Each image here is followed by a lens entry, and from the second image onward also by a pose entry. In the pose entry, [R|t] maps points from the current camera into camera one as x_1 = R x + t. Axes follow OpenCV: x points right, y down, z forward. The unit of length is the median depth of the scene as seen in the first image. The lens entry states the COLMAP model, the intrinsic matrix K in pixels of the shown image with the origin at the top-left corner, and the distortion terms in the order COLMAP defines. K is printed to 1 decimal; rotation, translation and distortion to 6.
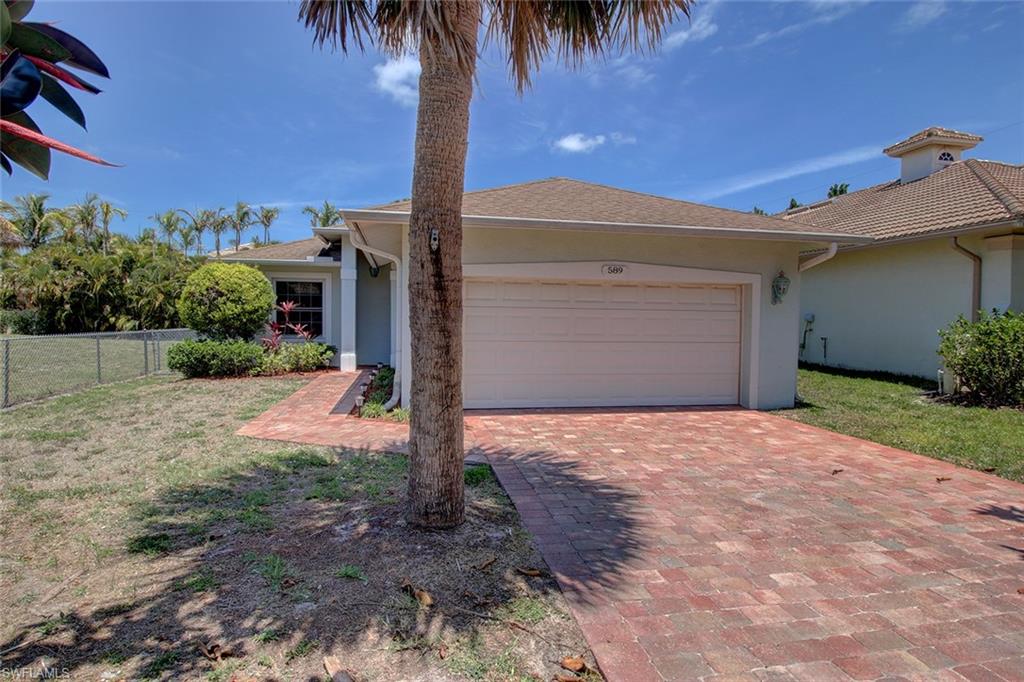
lens RADIAL K [[552.4, 0, 513.3], [0, 552.4, 336.0], [0, 0, 1]] dist [-0.015862, -0.000244]
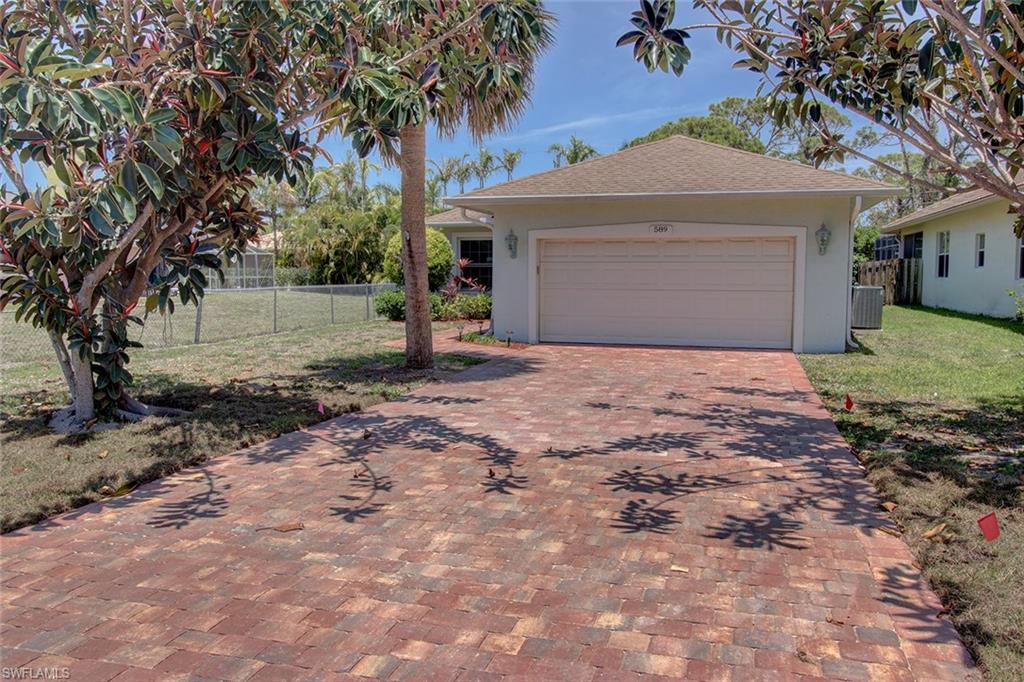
lens RADIAL K [[848.8, 0, 511.8], [0, 848.8, 342.4], [0, 0, 1]] dist [0.009193, 0.000649]
pose [[0.876786, 0.030434, -0.479916, 0.244613], [-0.007510, 0.998740, 0.049615, 0.011046], [0.480822, -0.039897, 0.875910, -0.236197]]
